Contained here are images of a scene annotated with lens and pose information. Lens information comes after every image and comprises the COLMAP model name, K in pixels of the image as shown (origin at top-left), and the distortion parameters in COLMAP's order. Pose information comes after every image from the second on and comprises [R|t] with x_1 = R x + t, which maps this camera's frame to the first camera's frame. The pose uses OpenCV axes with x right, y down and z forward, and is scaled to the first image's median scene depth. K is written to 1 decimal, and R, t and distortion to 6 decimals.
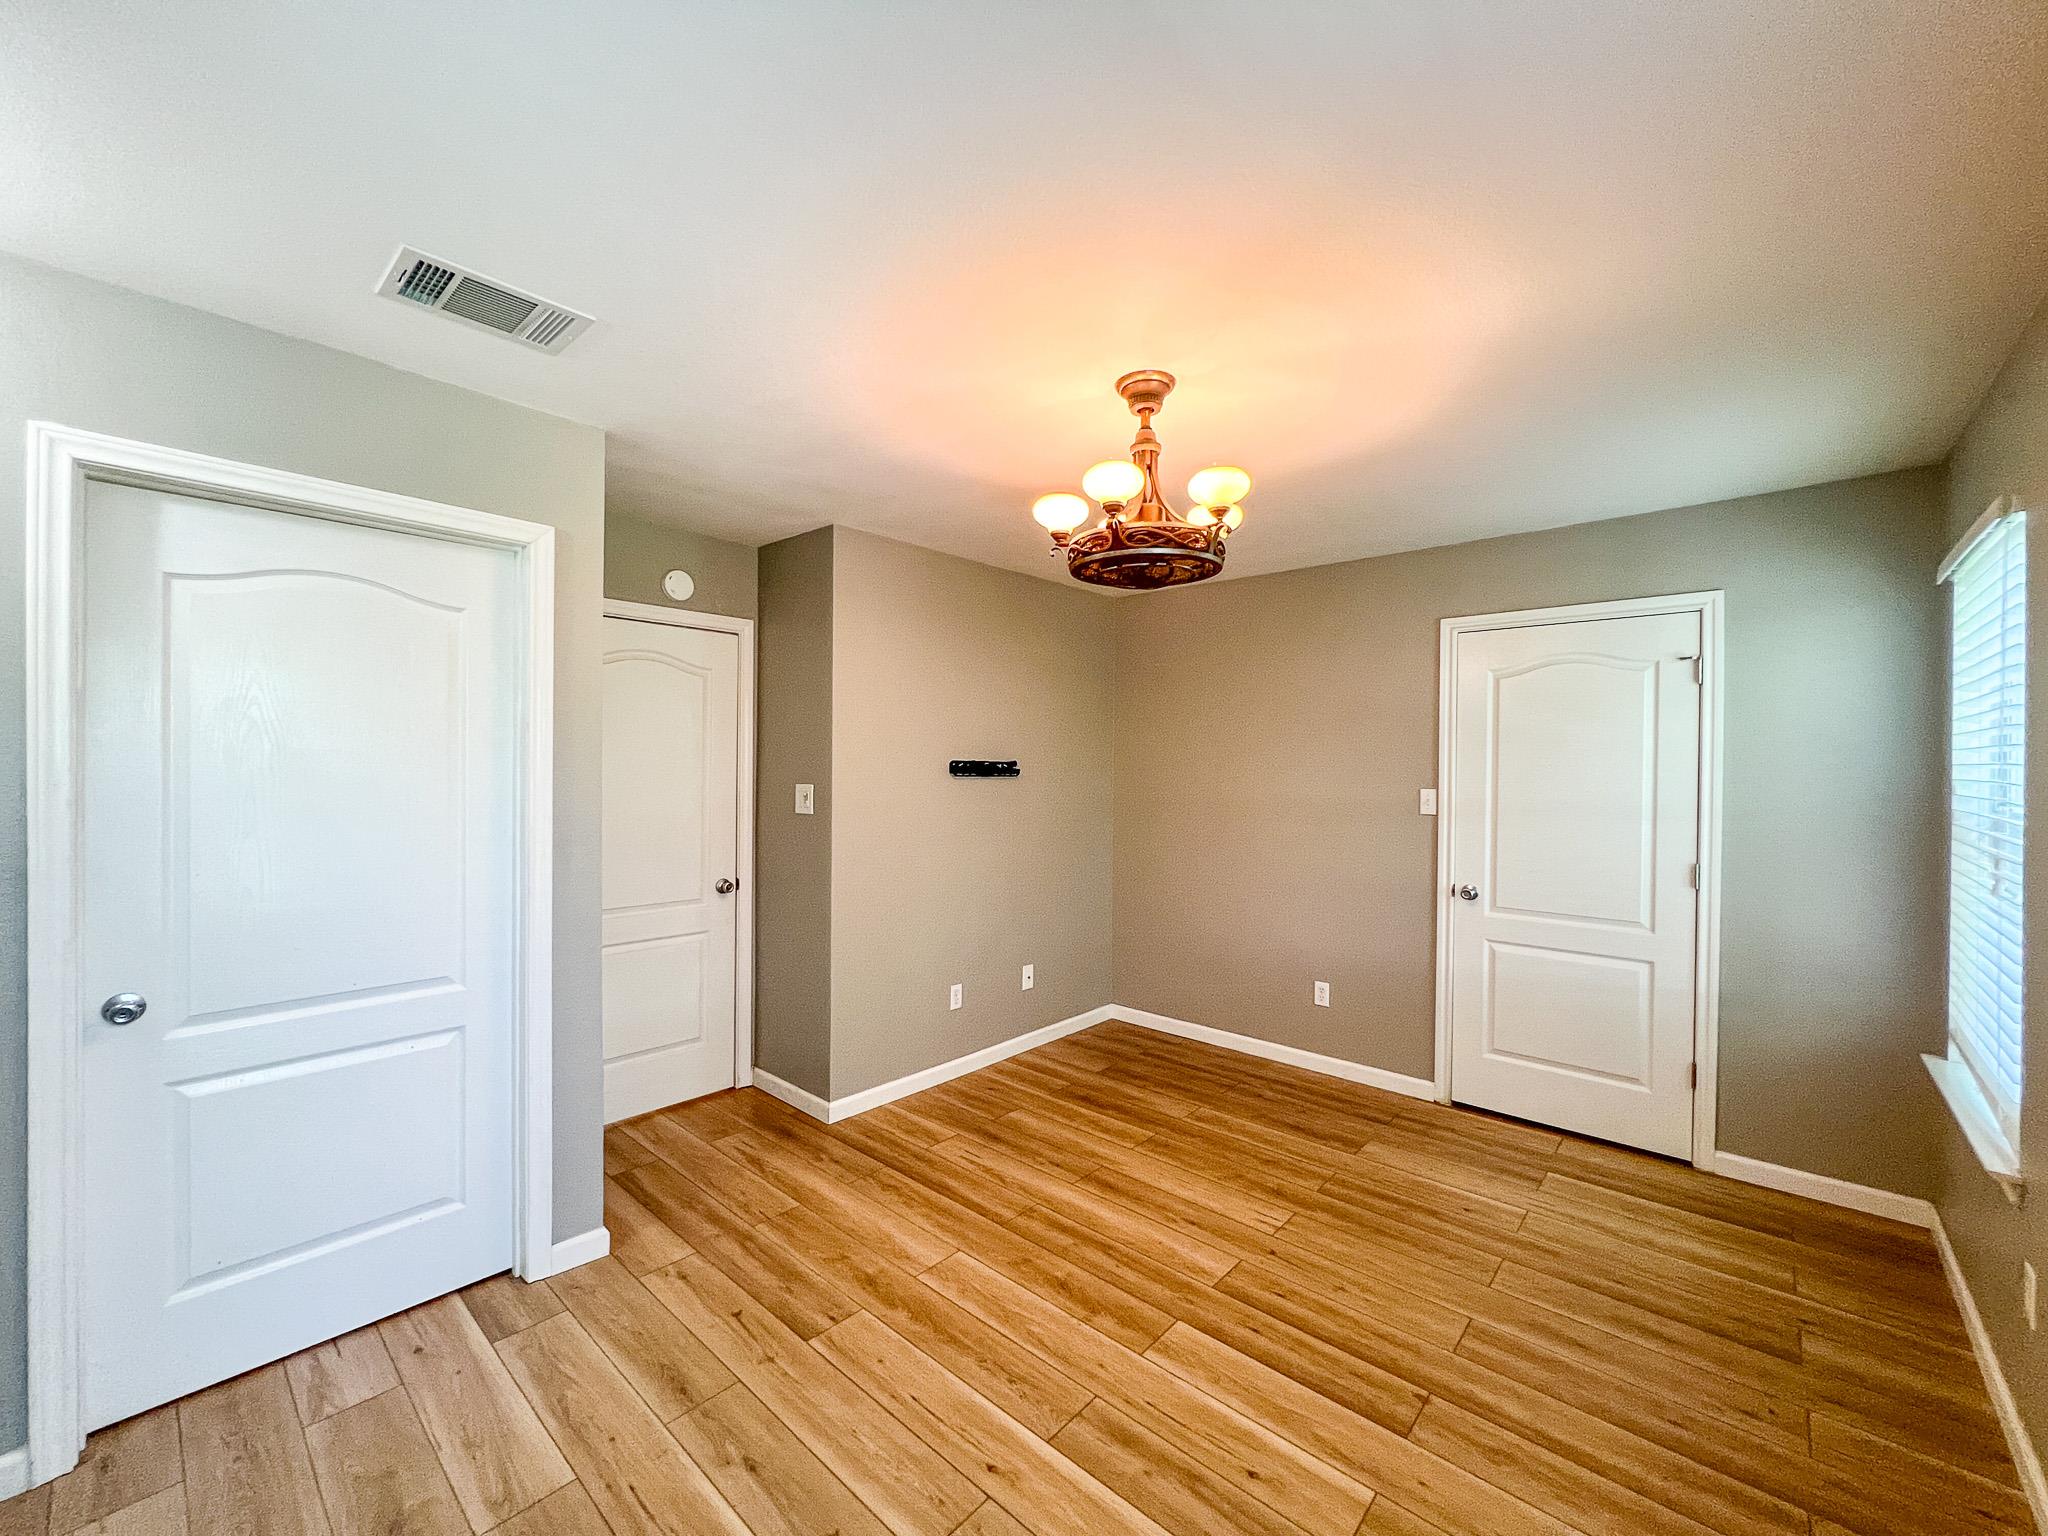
lens RADIAL K [[825.2, 0, 1021.3], [0, 825.2, 763.6], [0, 0, 1]] dist [-0.005385, 0.002061]
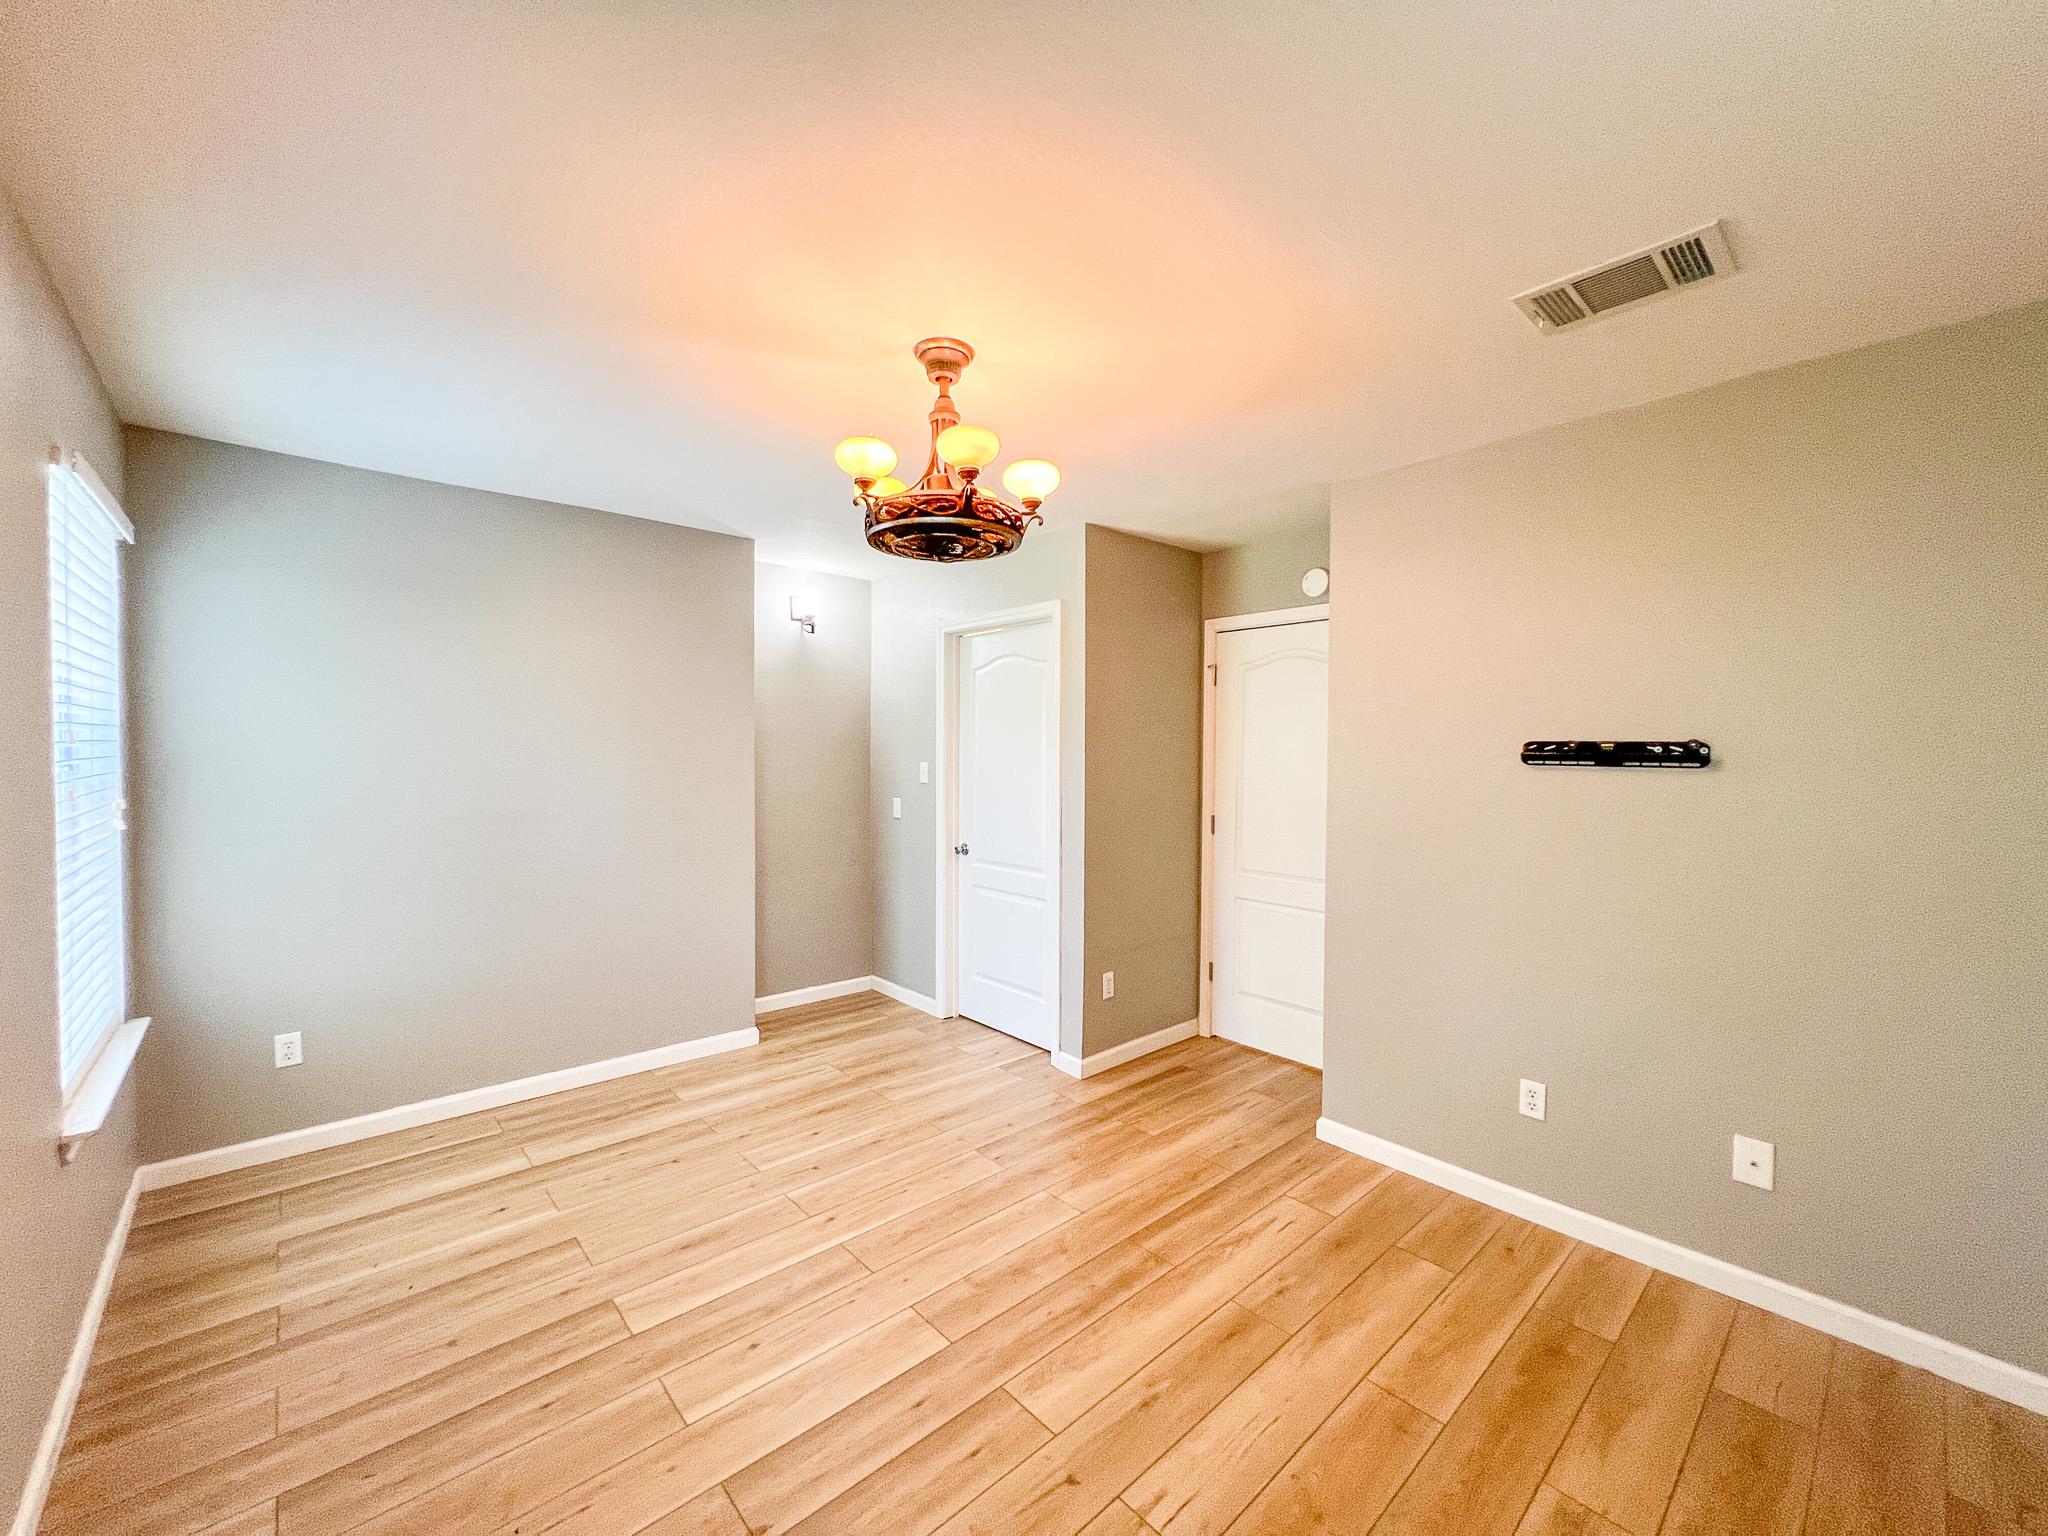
lens RADIAL K [[819.0, 0, 1013.3], [0, 819.0, 767.5], [0, 0, 1]] dist [-0.001845, -0.001077]
pose [[-0.106987, 0.010786, -0.994202, 0.877695], [-0.006632, 0.999911, 0.011562, 0.018038], [0.994238, 0.007831, -0.106906, 0.940267]]
